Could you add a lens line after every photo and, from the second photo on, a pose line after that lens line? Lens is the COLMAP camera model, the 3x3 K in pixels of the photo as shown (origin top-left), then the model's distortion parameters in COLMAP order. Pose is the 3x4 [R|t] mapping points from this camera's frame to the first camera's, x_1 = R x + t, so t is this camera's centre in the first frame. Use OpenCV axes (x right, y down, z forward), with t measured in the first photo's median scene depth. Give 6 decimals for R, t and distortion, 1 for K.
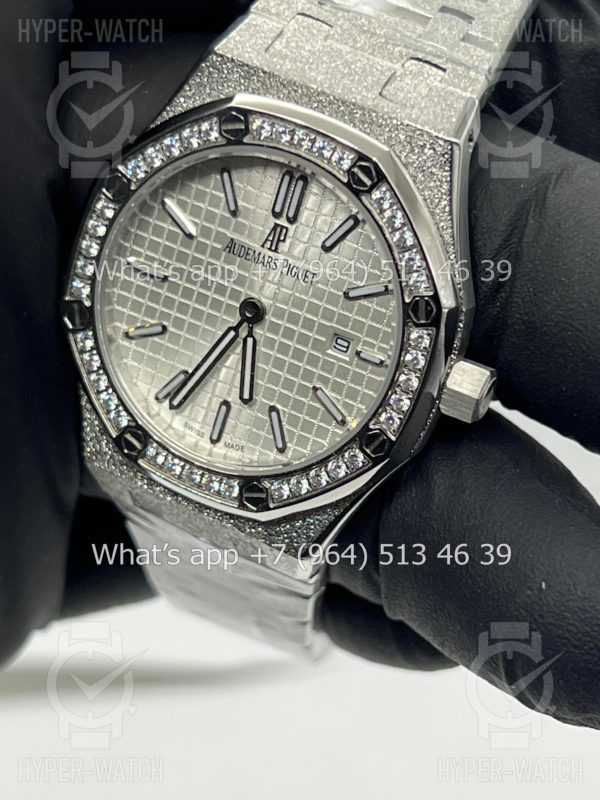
lens RADIAL K [[1859.9, 0, 295.7], [0, 1859.9, 400.9], [0, 0, 1]] dist [0.236781, 0.000000]
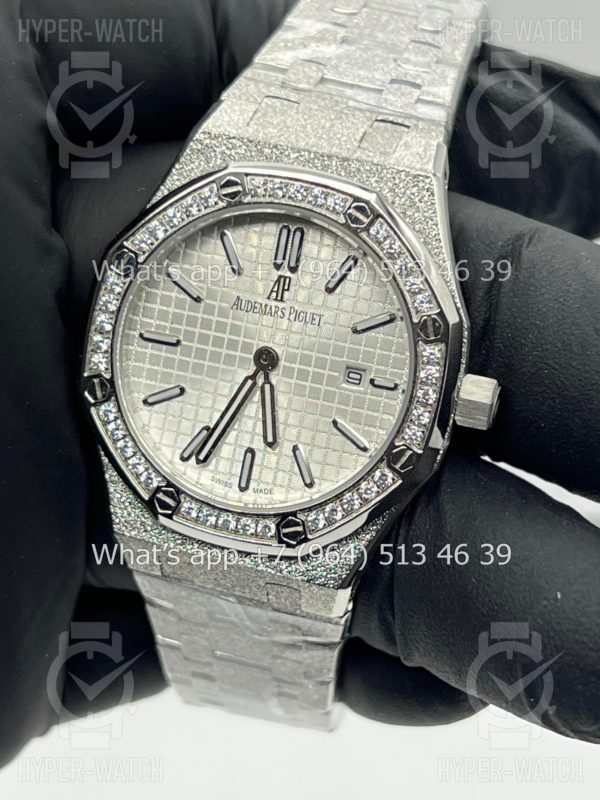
lens RADIAL K [[1859.9, 0, 301.1], [0, 1859.9, 400.4], [0, 0, 1]] dist [0.236781, 0.000000]
pose [[0.981957, -0.119181, 0.146821, -0.163292], [0.142762, 0.976367, -0.162251, 0.151234], [-0.124014, 0.180284, 0.975765, -0.042226]]
